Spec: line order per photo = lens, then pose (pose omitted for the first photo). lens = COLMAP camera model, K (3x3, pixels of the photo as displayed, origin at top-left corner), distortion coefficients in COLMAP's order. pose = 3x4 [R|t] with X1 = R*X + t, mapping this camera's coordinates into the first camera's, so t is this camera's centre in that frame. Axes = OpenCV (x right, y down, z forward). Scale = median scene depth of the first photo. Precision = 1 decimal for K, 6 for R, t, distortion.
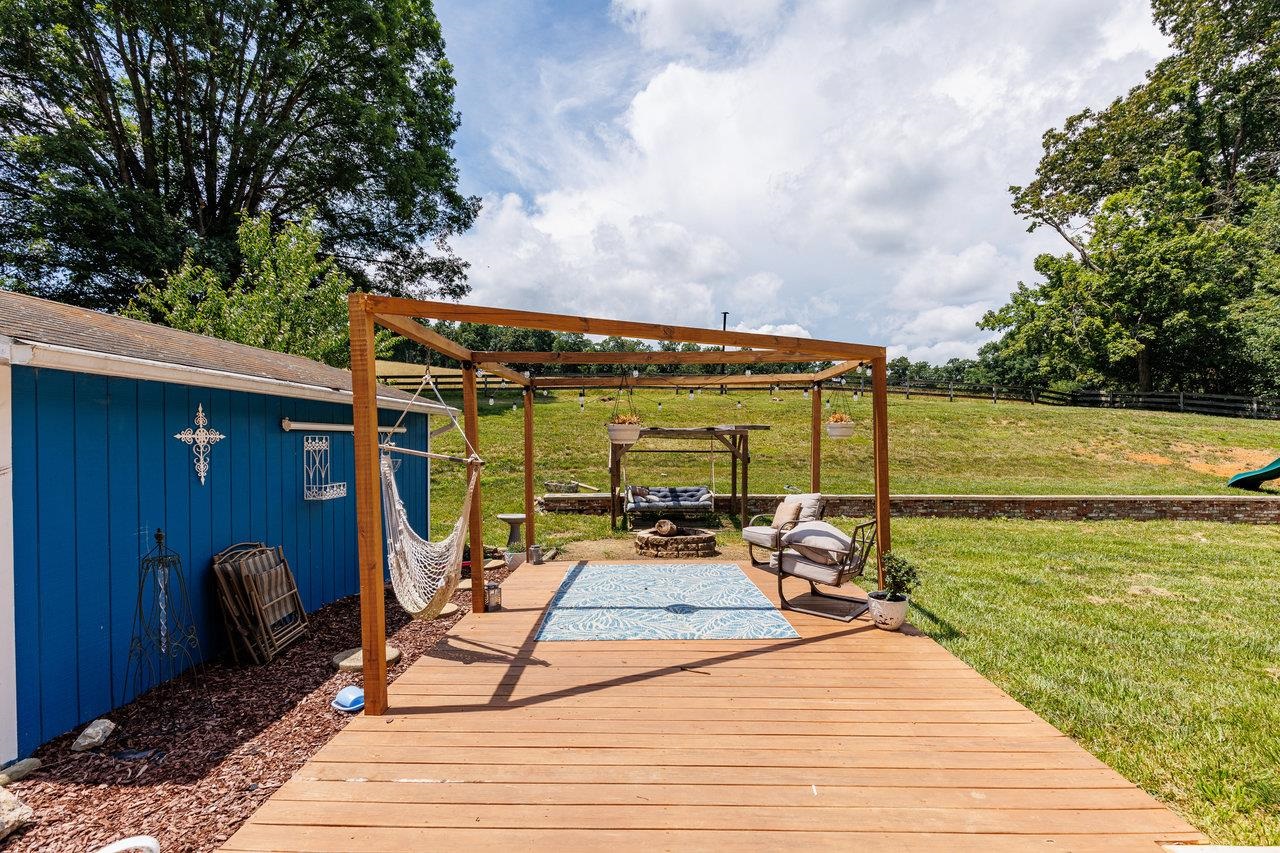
lens RADIAL K [[591.5, 0, 615.8], [0, 591.5, 434.1], [0, 0, 1]] dist [0.010165, 0.000337]
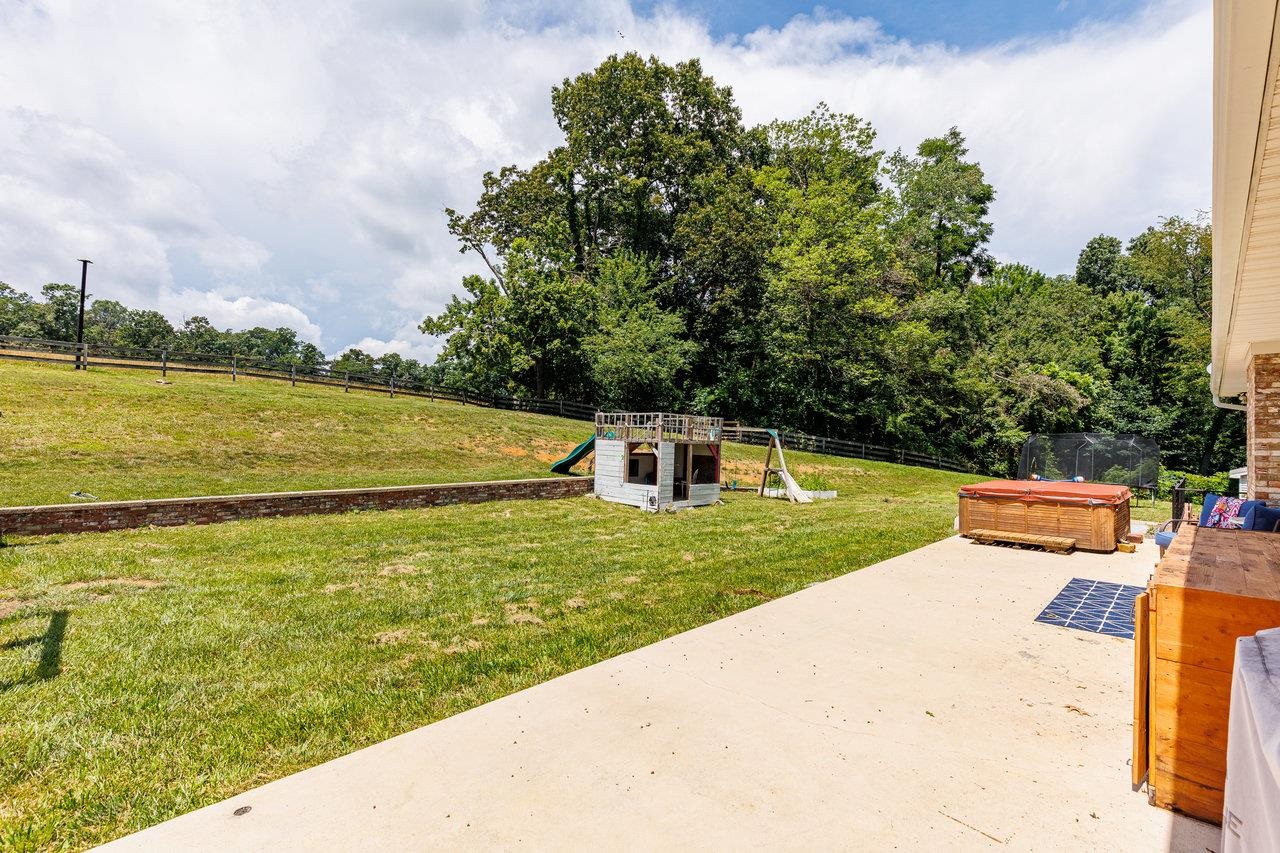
lens RADIAL K [[591.5, 0, 643.6], [0, 591.5, 426.9], [0, 0, 1]] dist [0.010165, 0.000337]
pose [[0.680839, 0.020101, 0.732157, 0.117432], [-0.018314, 0.999778, -0.010418, -0.001263], [-0.732204, -0.006316, 0.681056, -0.031198]]
